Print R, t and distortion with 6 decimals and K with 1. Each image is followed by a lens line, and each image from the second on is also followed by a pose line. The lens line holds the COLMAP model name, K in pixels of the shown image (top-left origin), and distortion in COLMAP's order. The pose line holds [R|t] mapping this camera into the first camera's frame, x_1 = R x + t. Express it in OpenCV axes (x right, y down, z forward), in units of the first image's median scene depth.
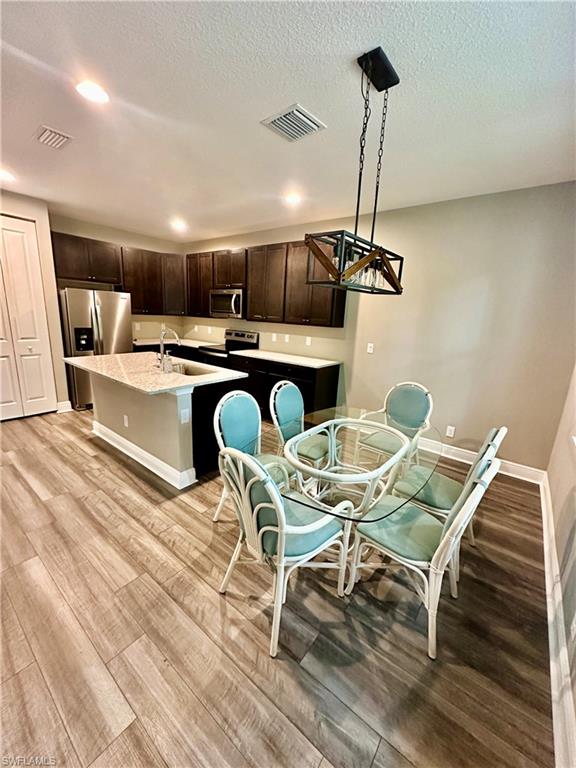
lens RADIAL K [[307.7, 0, 289.5], [0, 307.7, 384.7], [0, 0, 1]] dist [0.003917, 0.000636]
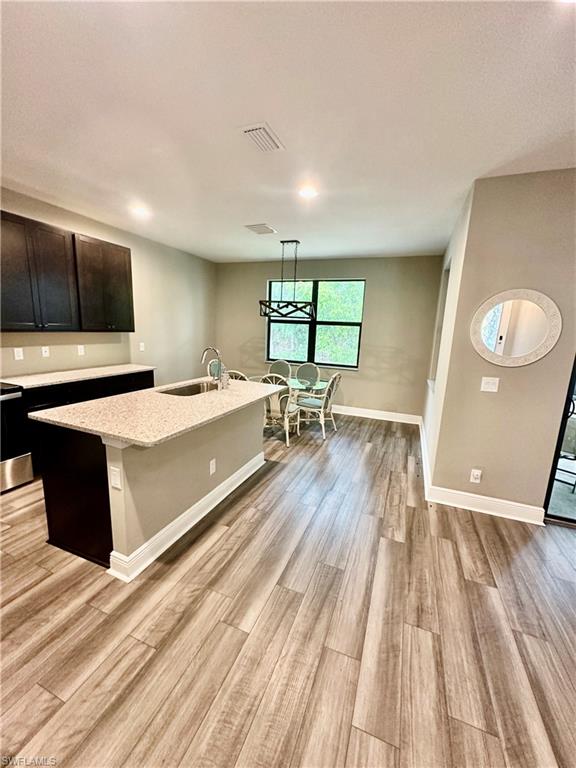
lens RADIAL K [[307.7, 0, 289.1], [0, 307.7, 384.8], [0, 0, 1]] dist [0.003917, 0.000636]
pose [[-0.281510, -0.233402, 0.930739, -1.257838], [0.166775, 0.943303, 0.286995, -0.274633], [-0.944954, 0.236016, -0.226624, 0.921300]]
